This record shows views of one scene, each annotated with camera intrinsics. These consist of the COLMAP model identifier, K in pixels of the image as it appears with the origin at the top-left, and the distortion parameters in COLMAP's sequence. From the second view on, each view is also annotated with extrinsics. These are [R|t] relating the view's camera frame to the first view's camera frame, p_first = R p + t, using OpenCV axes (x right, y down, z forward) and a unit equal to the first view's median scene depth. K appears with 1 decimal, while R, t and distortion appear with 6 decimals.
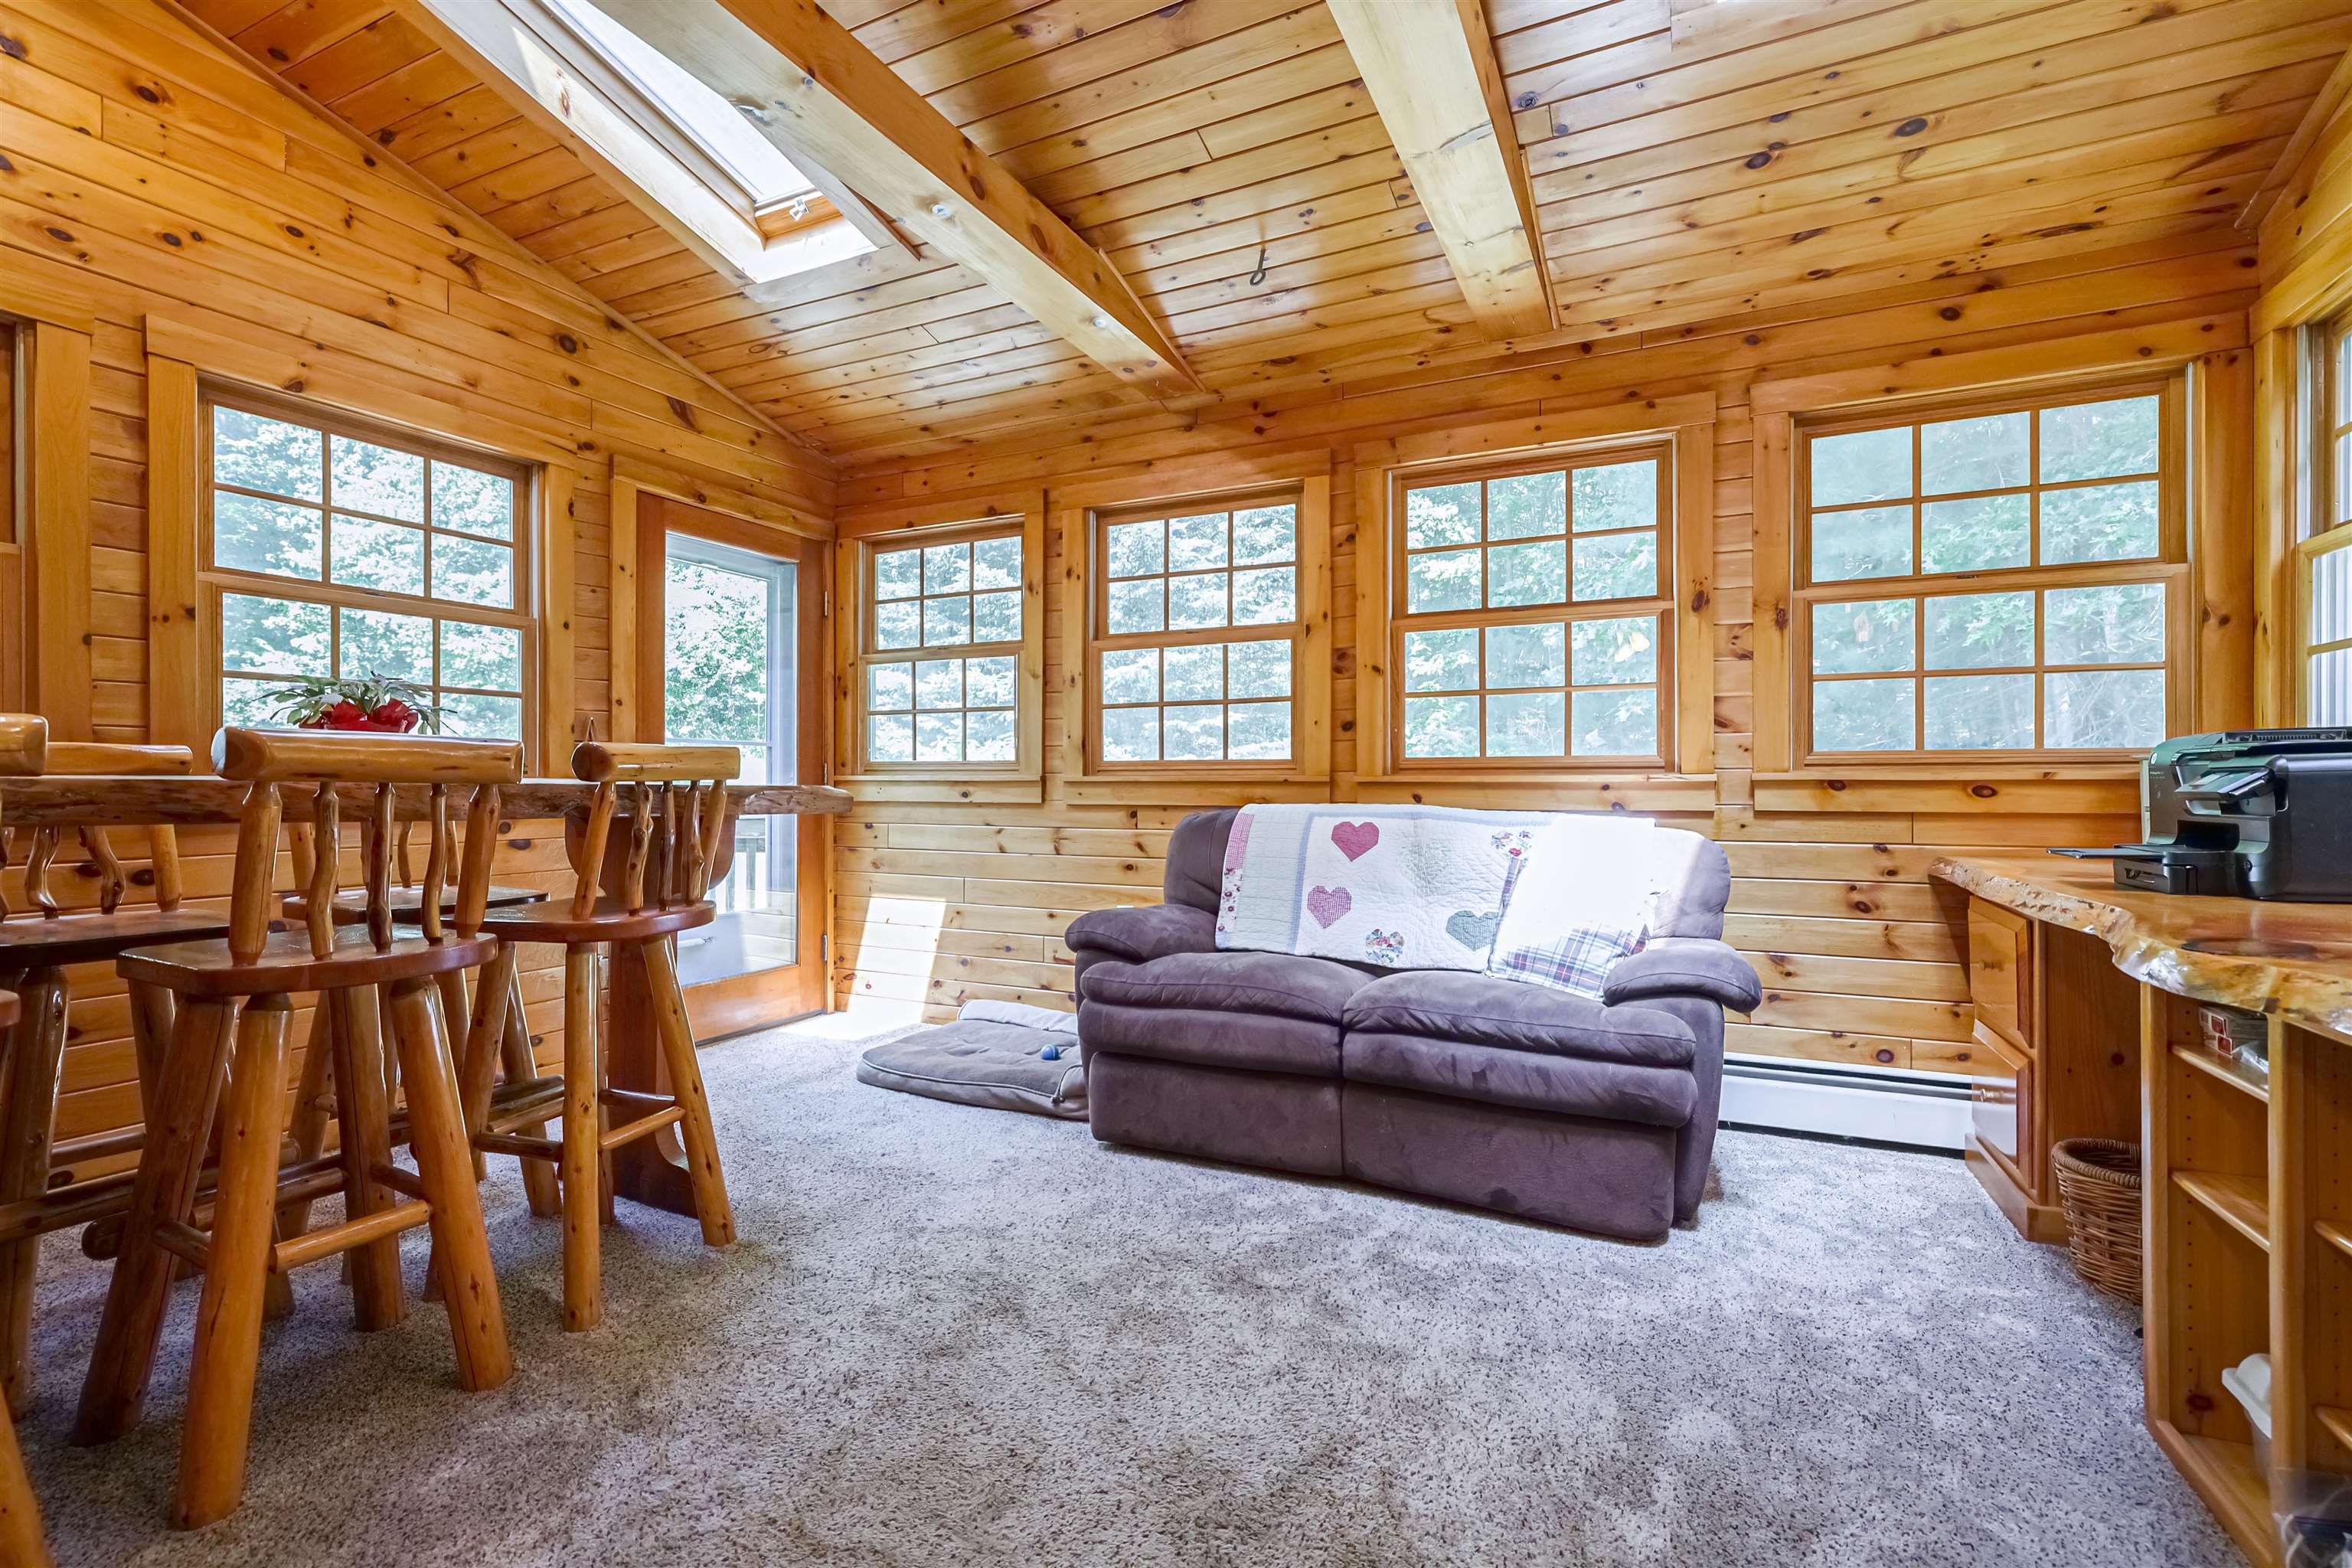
lens RADIAL K [[1072.2, 0, 1179.1], [0, 1072.2, 778.0], [0, 0, 1]] dist [0.002980, -0.002388]
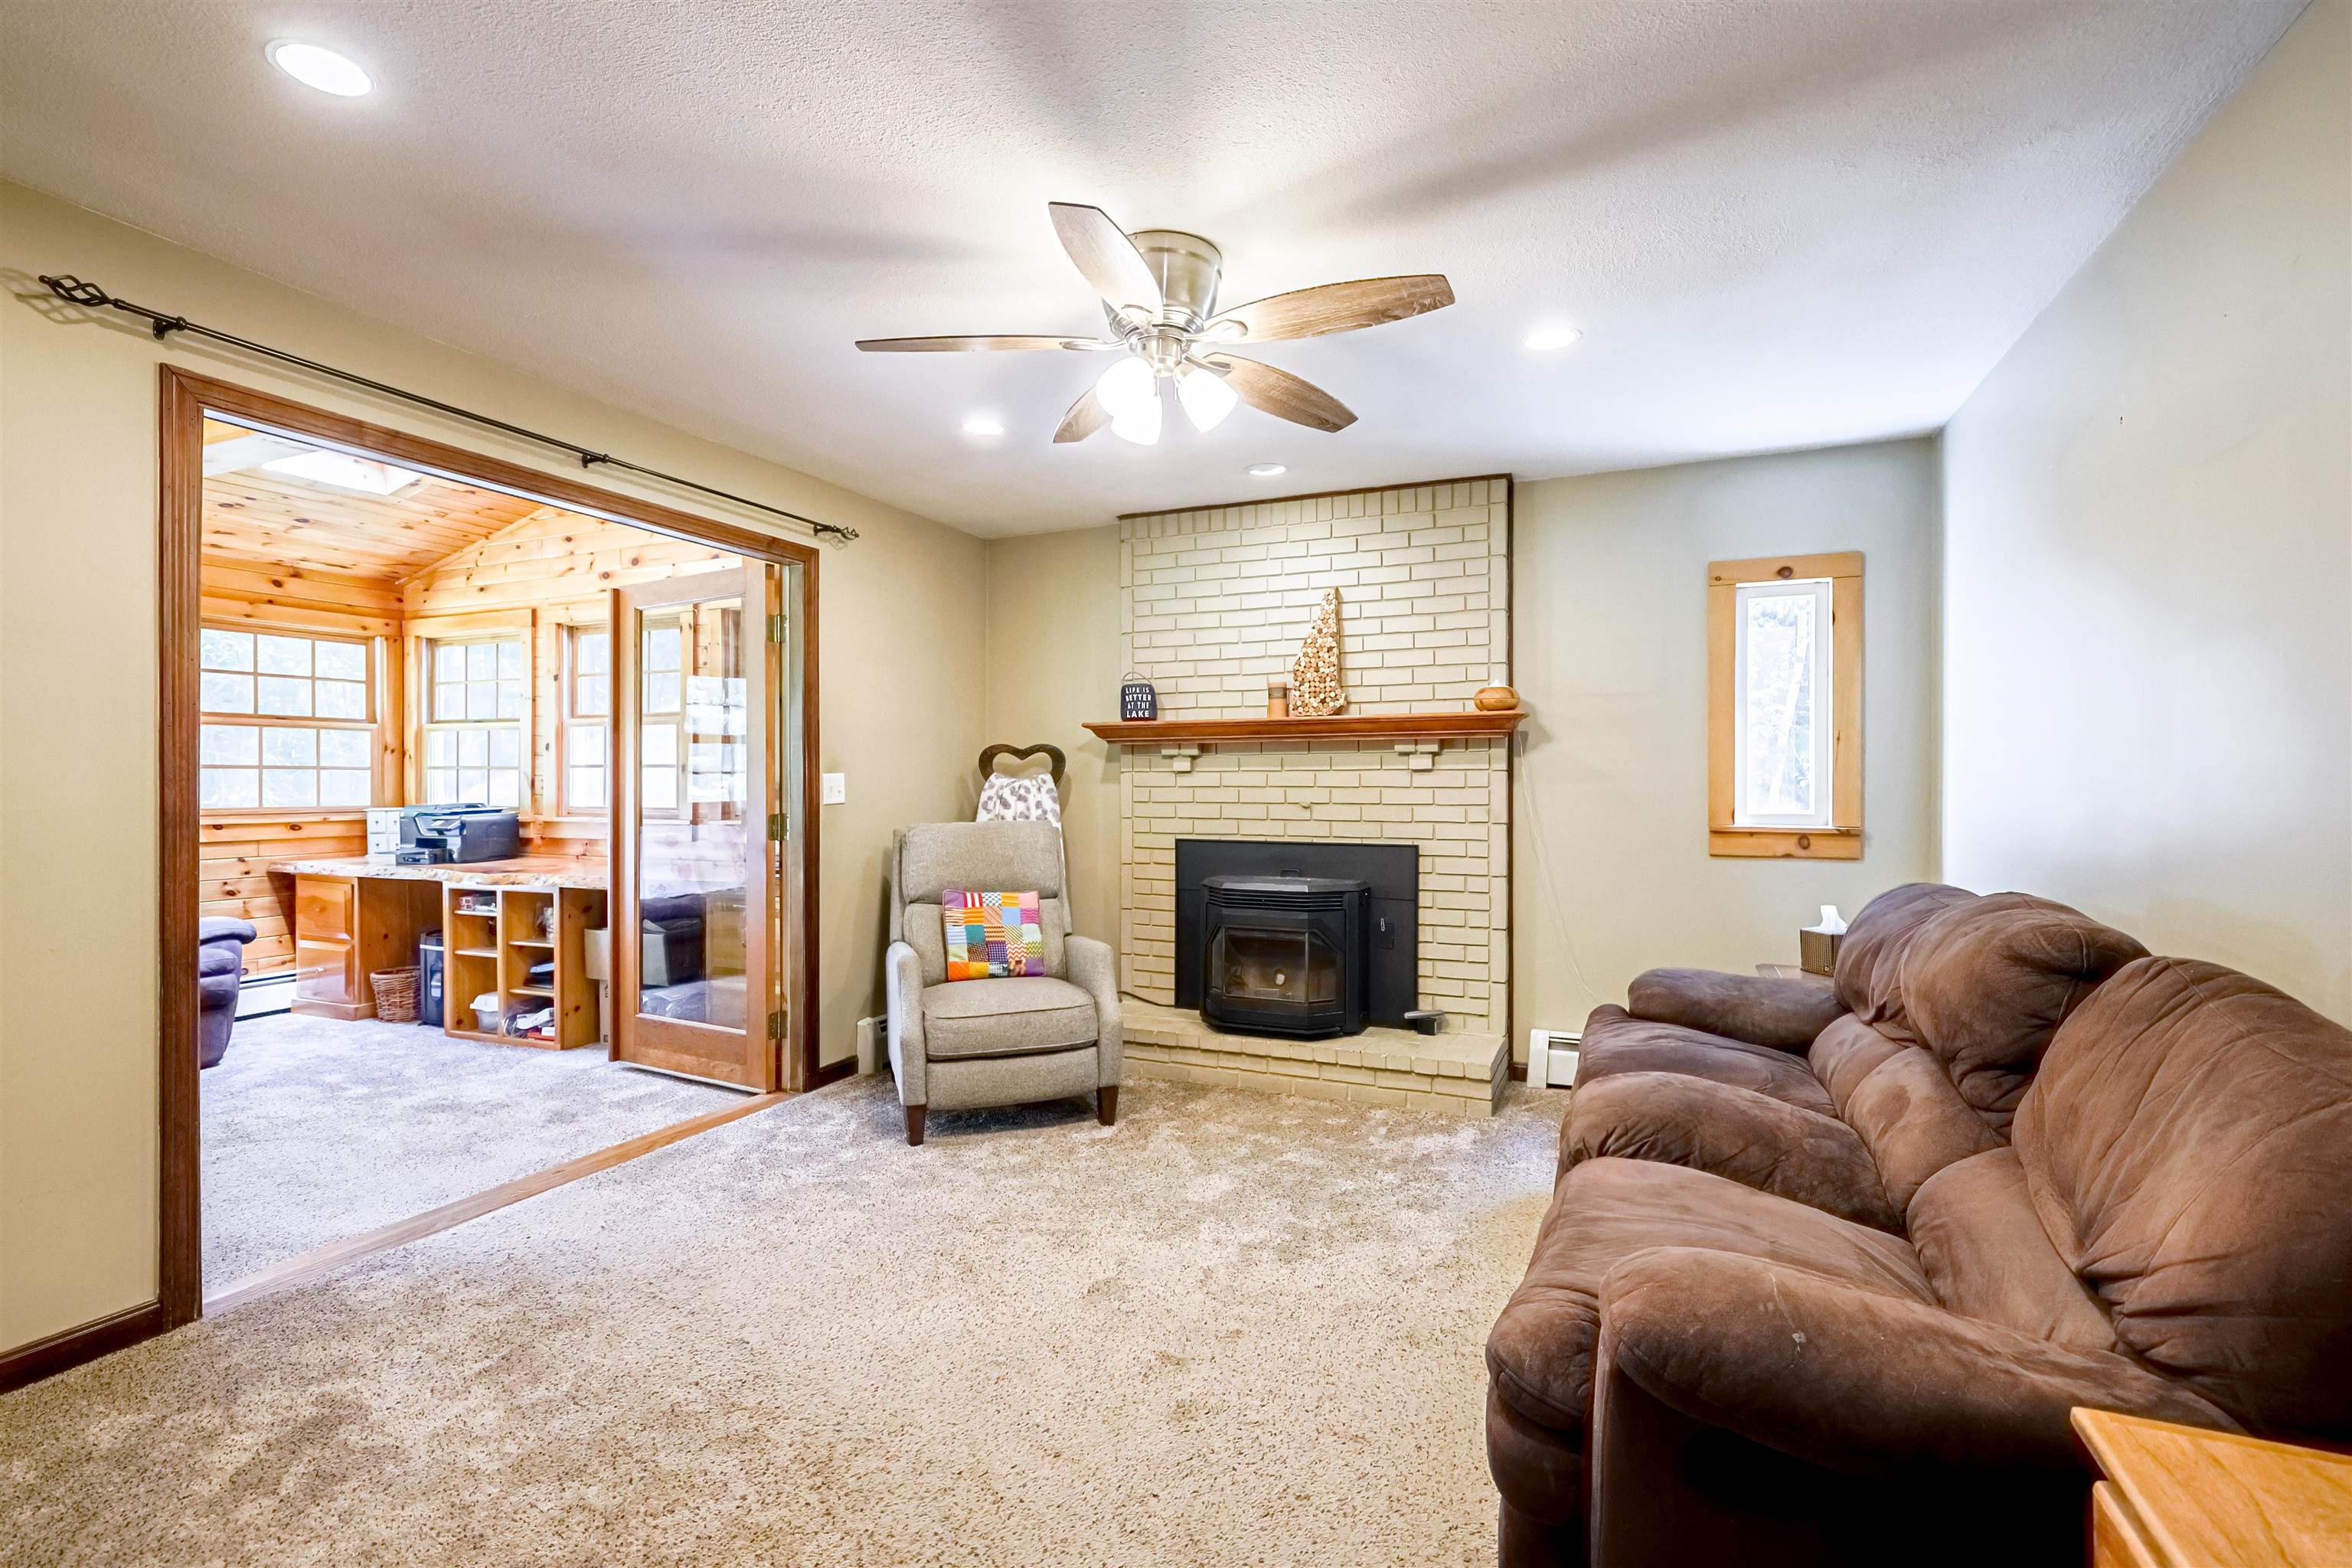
lens RADIAL K [[1072.2, 0, 1171.0], [0, 1072.2, 781.2], [0, 0, 1]] dist [0.002980, -0.002388]
pose [[-0.043351, -0.002025, 0.999058, -1.369962], [-0.000569, 0.999998, 0.002002, -0.081547], [-0.999060, -0.000481, -0.043352, -0.568526]]
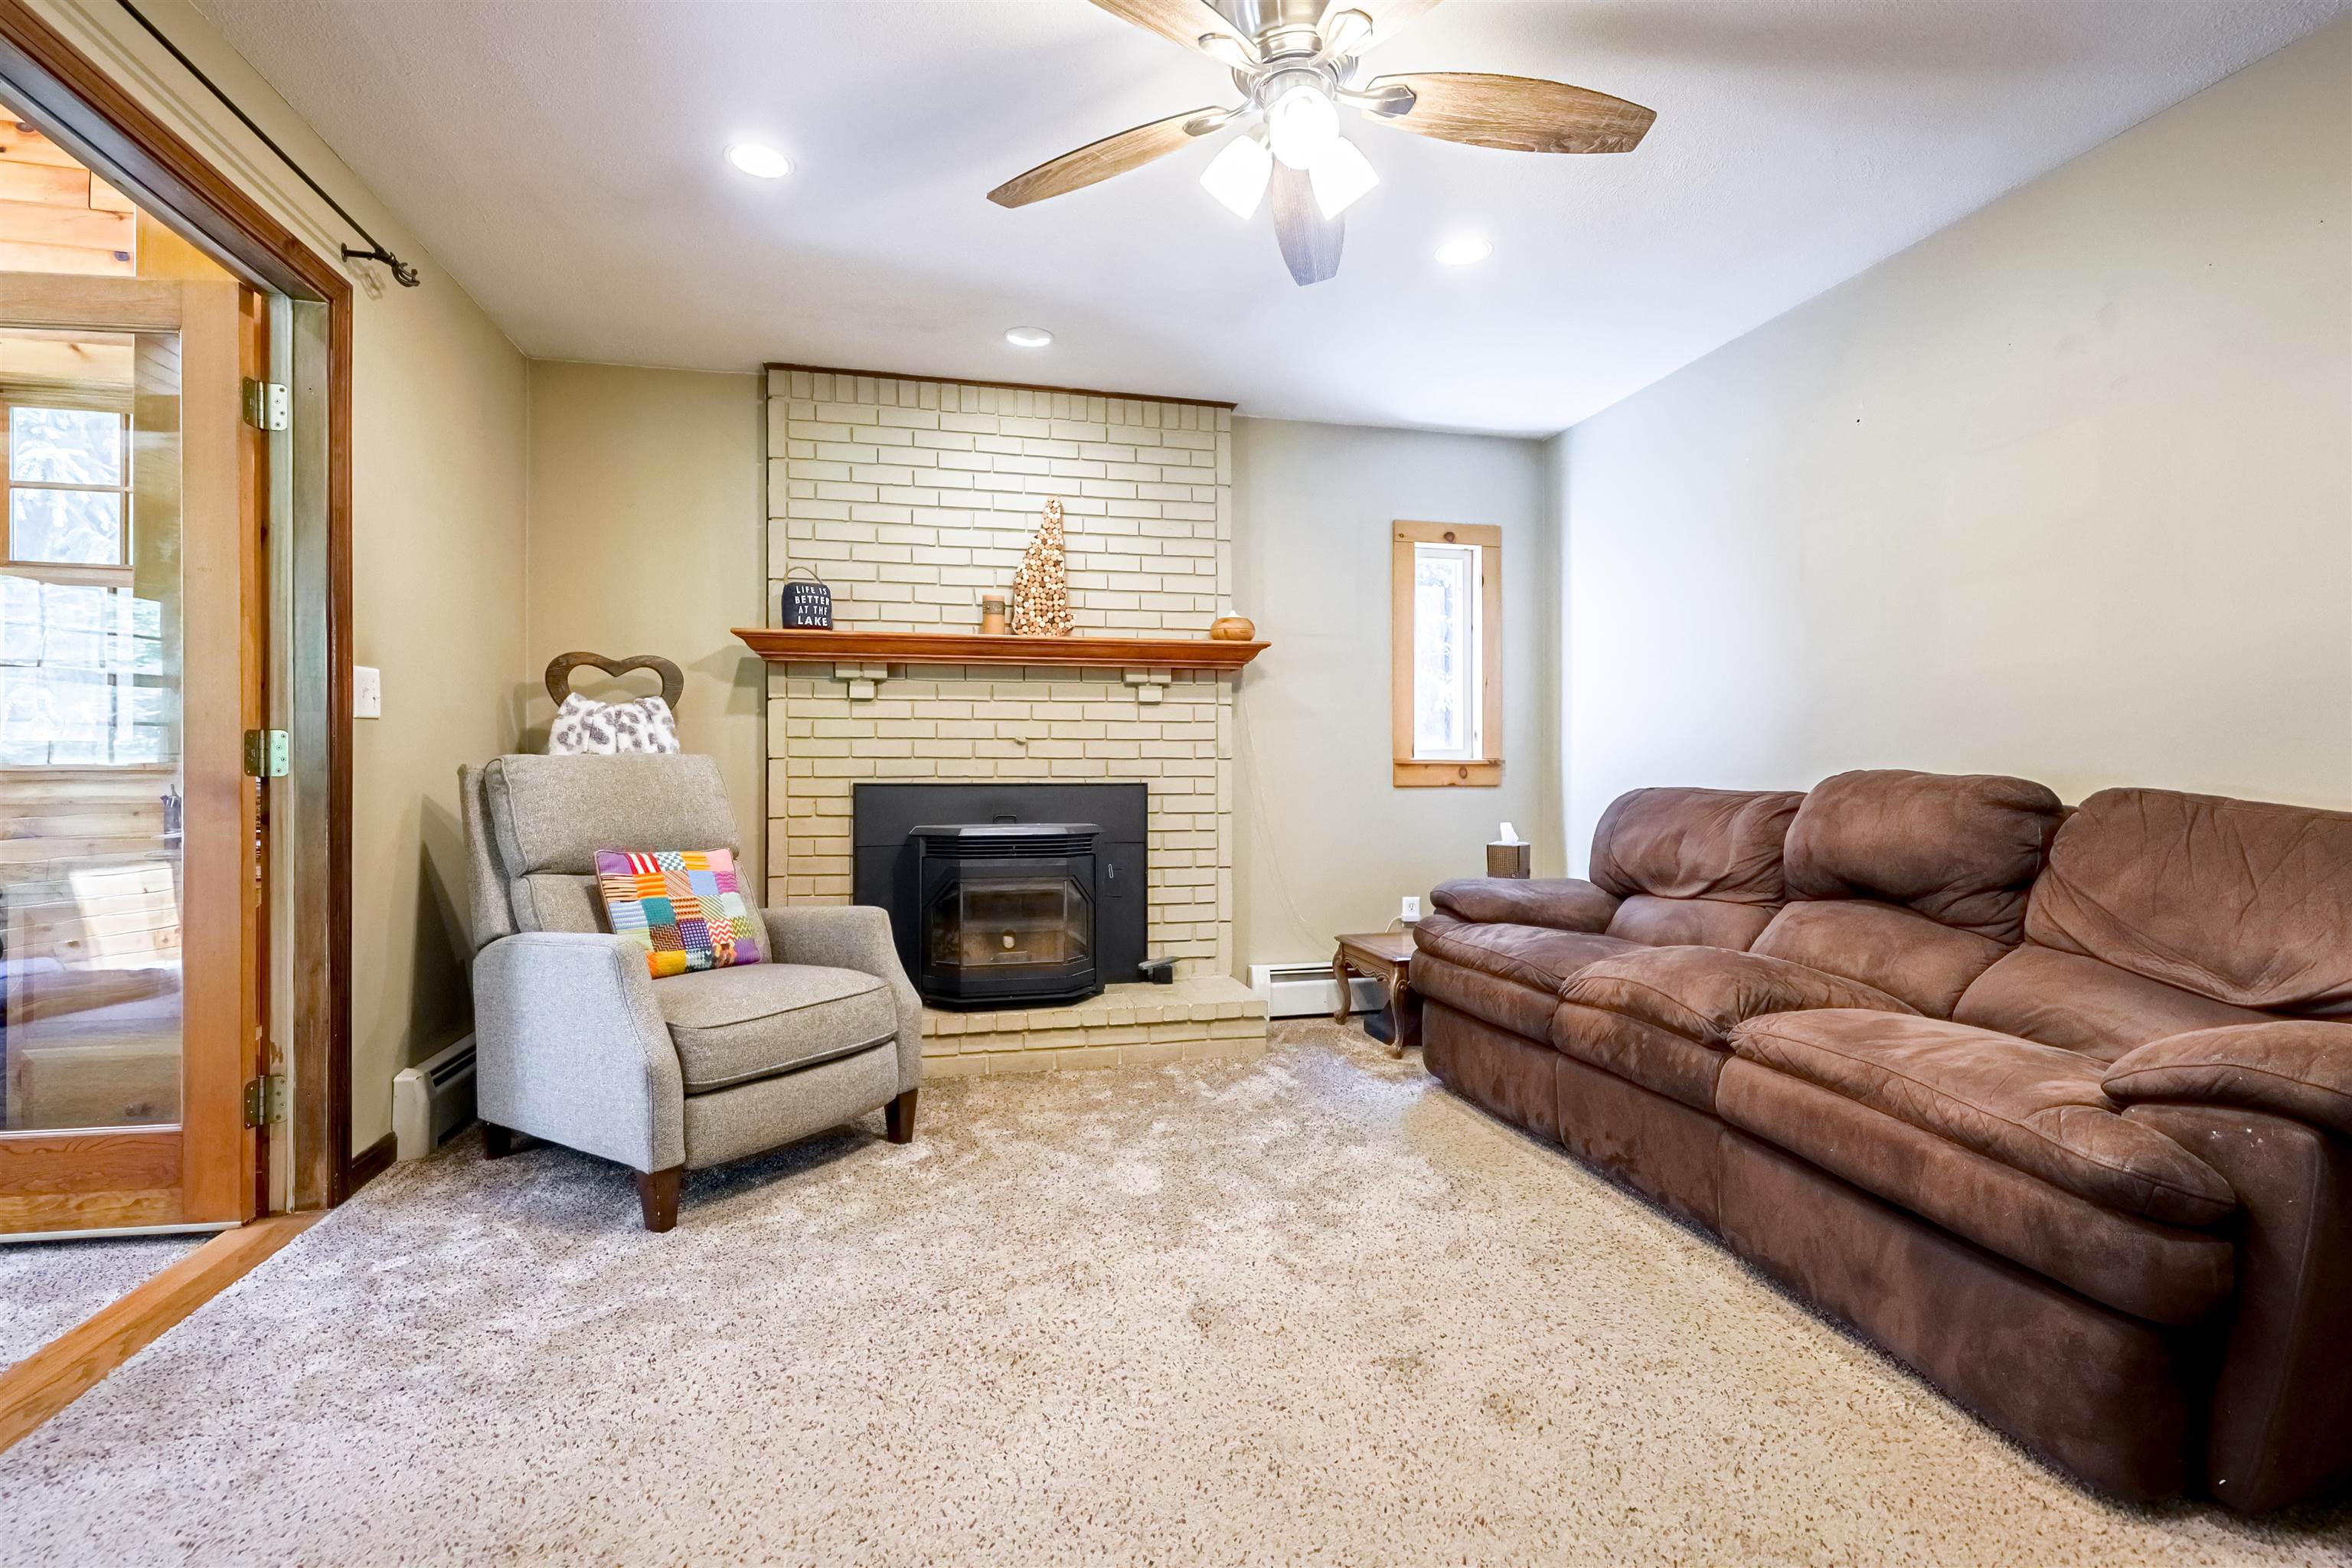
lens RADIAL K [[1072.2, 0, 1162.2], [0, 1072.2, 775.1], [0, 0, 1]] dist [0.002980, -0.002388]
pose [[-0.644188, 0.004225, 0.764856, -0.933253], [0.001233, 0.999989, -0.004486, 0.014610], [-0.764867, -0.001946, -0.644186, -0.048248]]
